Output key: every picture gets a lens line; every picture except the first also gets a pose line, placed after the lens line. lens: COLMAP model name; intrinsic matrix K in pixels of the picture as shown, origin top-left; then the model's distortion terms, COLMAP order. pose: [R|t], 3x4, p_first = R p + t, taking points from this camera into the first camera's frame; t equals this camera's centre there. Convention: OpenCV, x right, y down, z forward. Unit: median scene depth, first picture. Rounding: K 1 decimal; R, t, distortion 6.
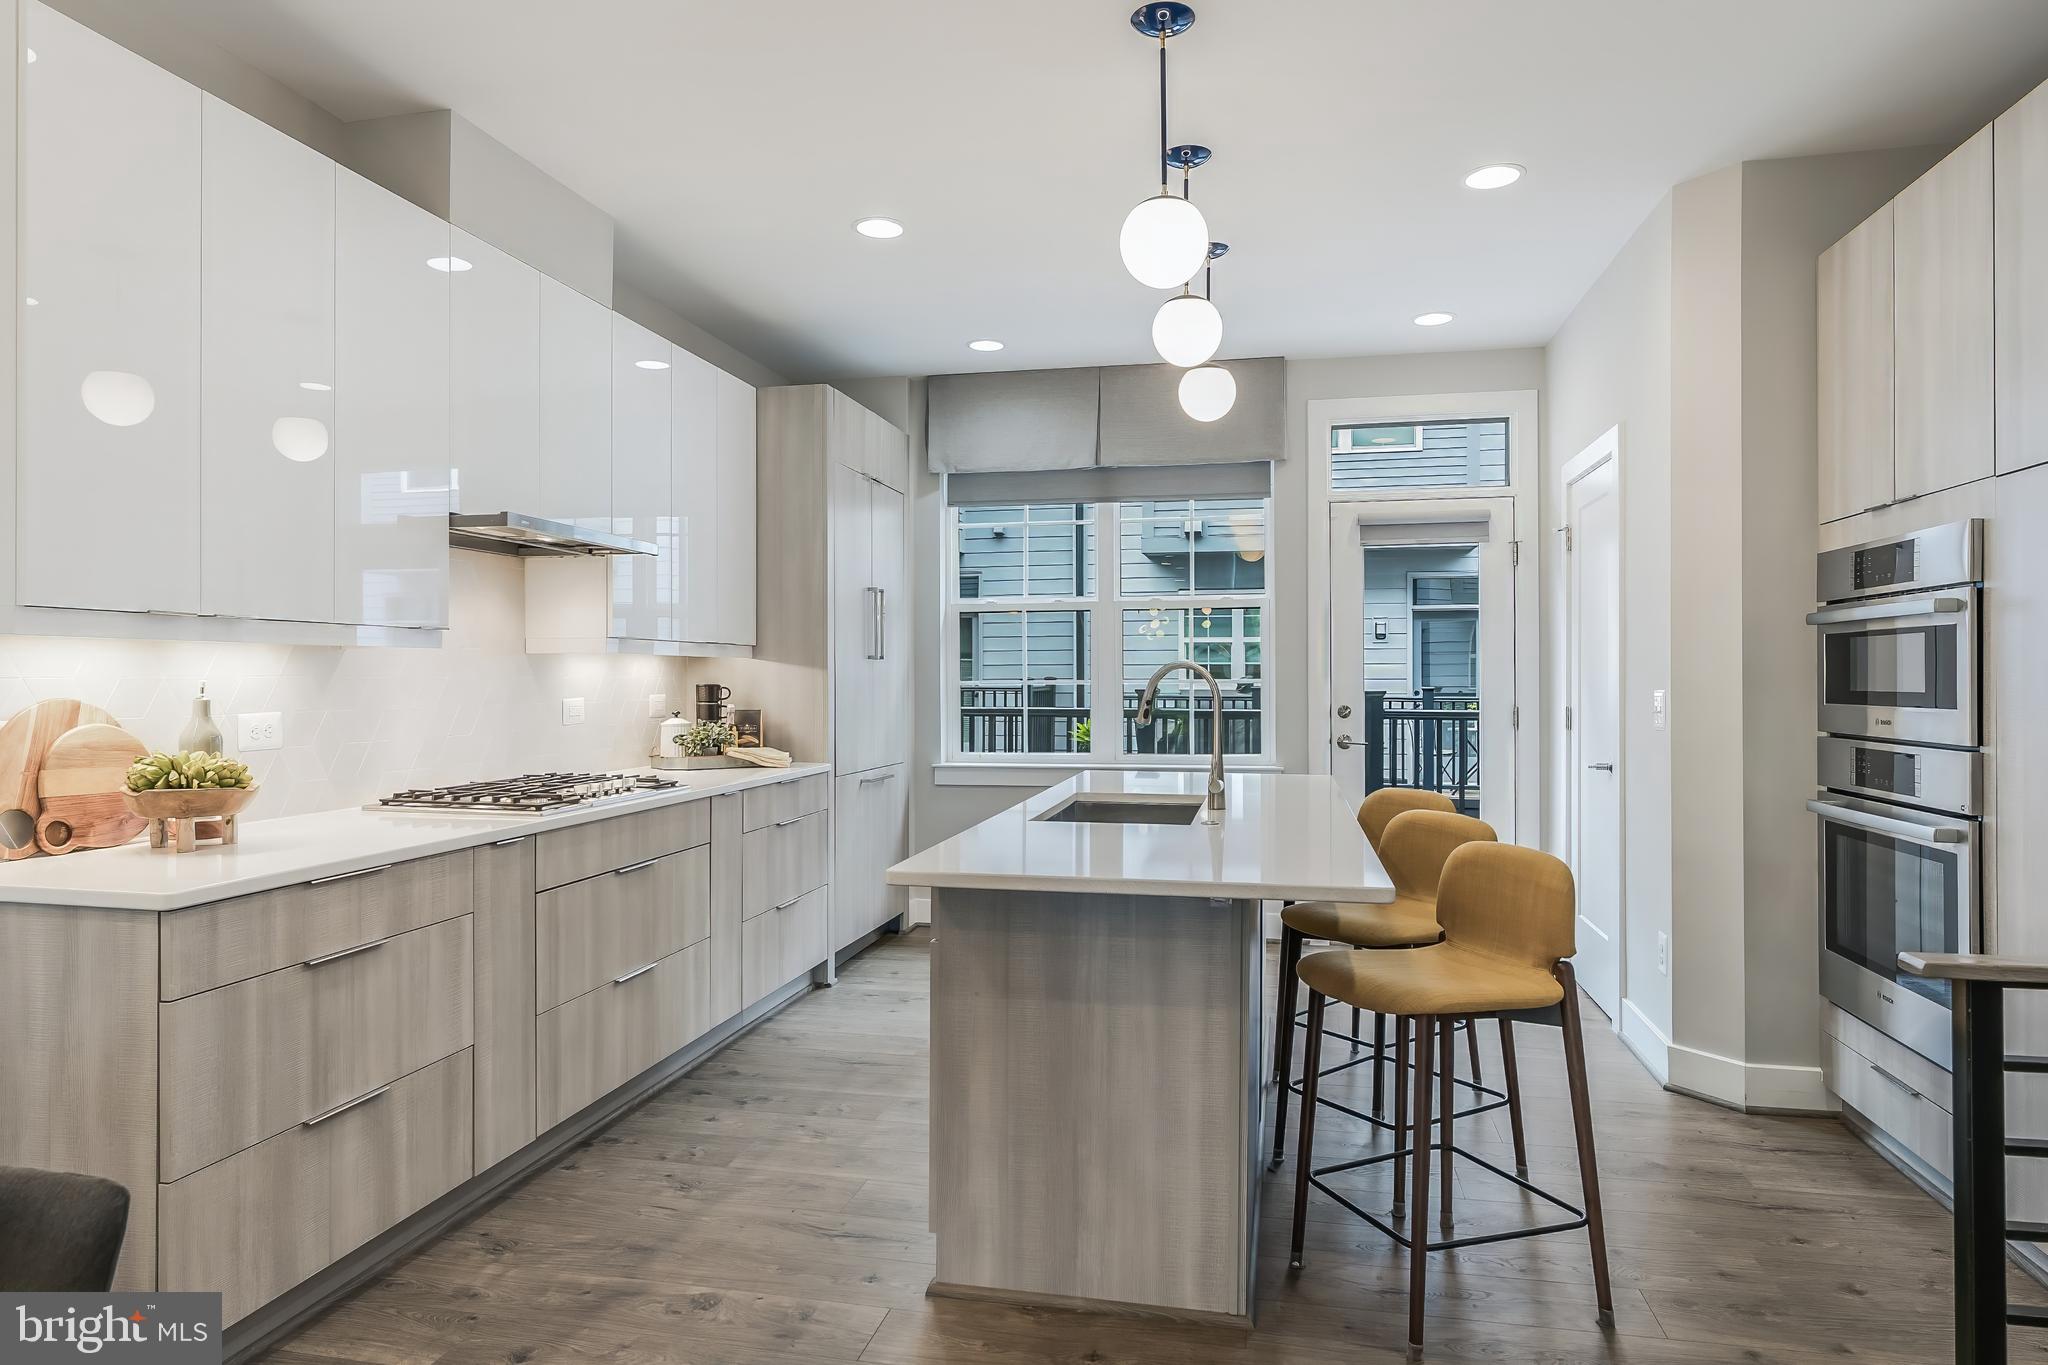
lens RADIAL K [[1184.0, 0, 1039.3], [0, 1184.0, 671.8], [0, 0, 1]] dist [0.004275, -0.000235]
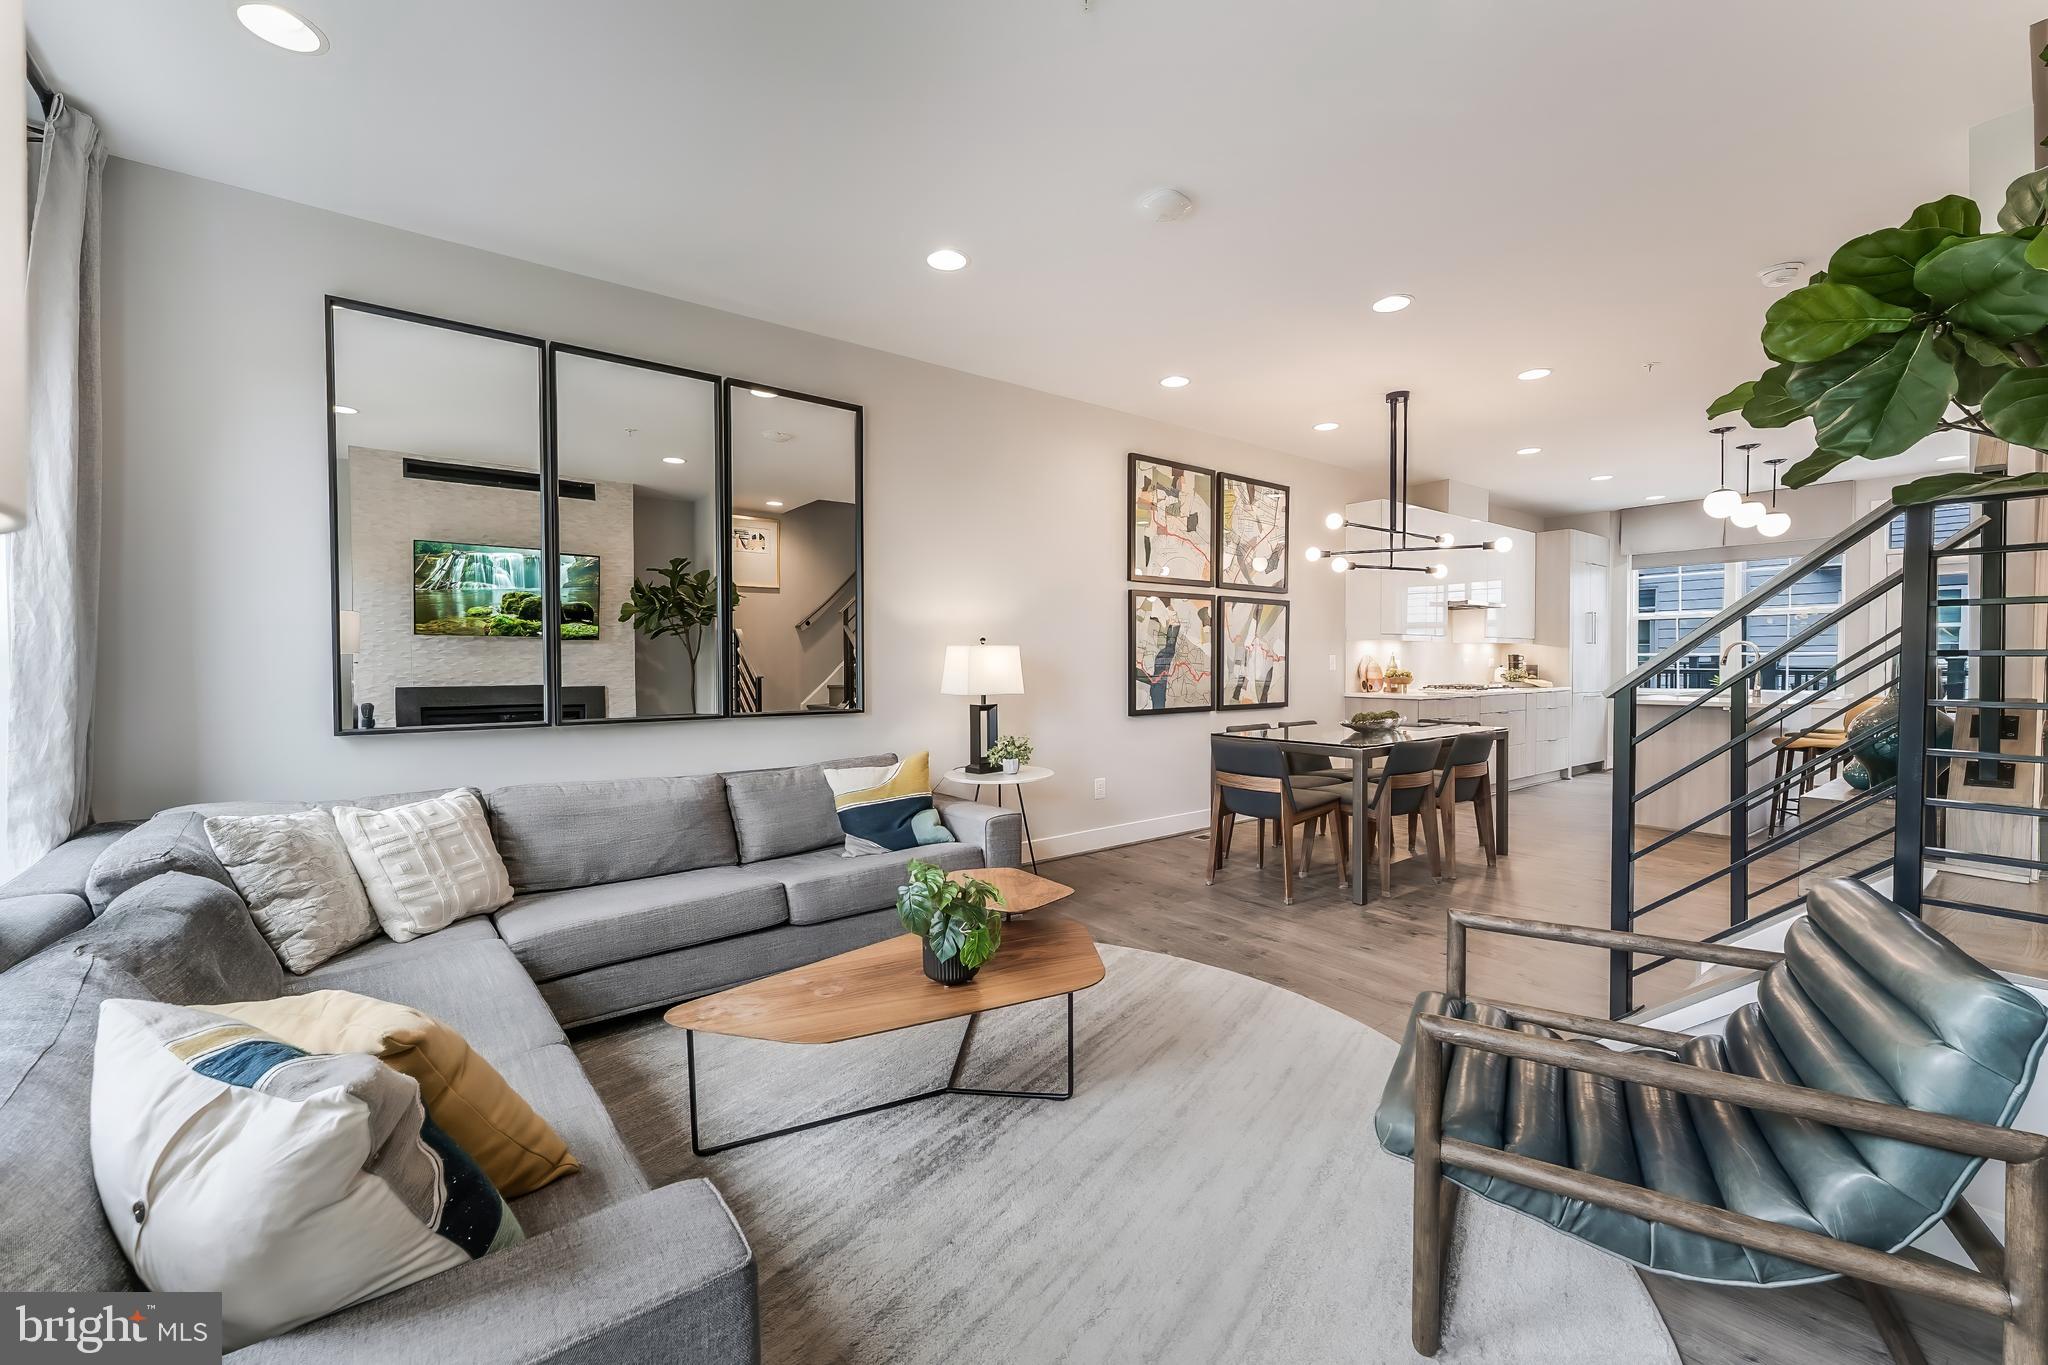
lens RADIAL K [[826.5, 0, 1031.1], [0, 826.5, 676.0], [0, 0, 1]] dist [-0.001417, -0.001282]
pose [[0.762136, 0.012499, -0.647296, 0.081418], [0.003403, 0.999722, 0.023311, 0.013062], [0.647408, -0.019969, 0.761882, -1.082838]]
